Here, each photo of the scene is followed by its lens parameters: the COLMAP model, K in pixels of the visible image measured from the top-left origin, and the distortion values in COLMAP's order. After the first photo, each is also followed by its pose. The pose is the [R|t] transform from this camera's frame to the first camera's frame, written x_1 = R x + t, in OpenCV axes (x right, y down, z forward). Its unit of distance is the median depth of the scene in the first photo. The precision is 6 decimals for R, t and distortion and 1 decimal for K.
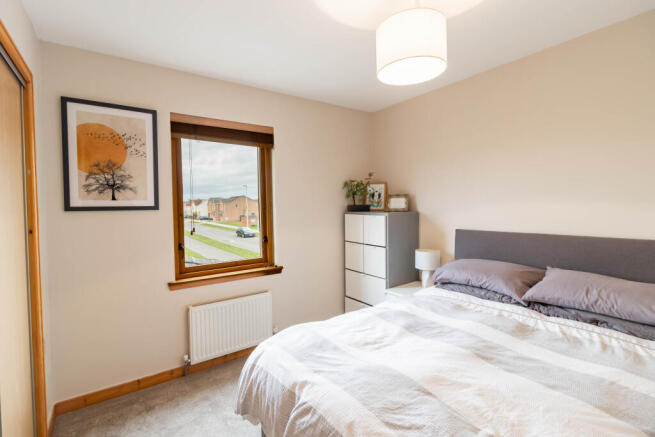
lens RADIAL K [[305.7, 0, 323.6], [0, 305.7, 216.5], [0, 0, 1]] dist [0.004059, 0.000355]
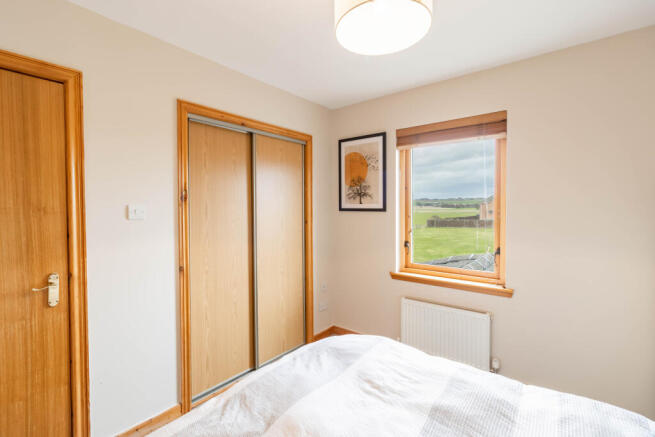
lens RADIAL K [[305.7, 0, 327.4], [0, 305.7, 219.8], [0, 0, 1]] dist [0.004059, 0.000355]
pose [[0.263993, 0.058966, -0.962721, 0.664821], [-0.038020, 0.997990, 0.050701, -0.047218], [0.963775, 0.023217, 0.265704, 0.490171]]
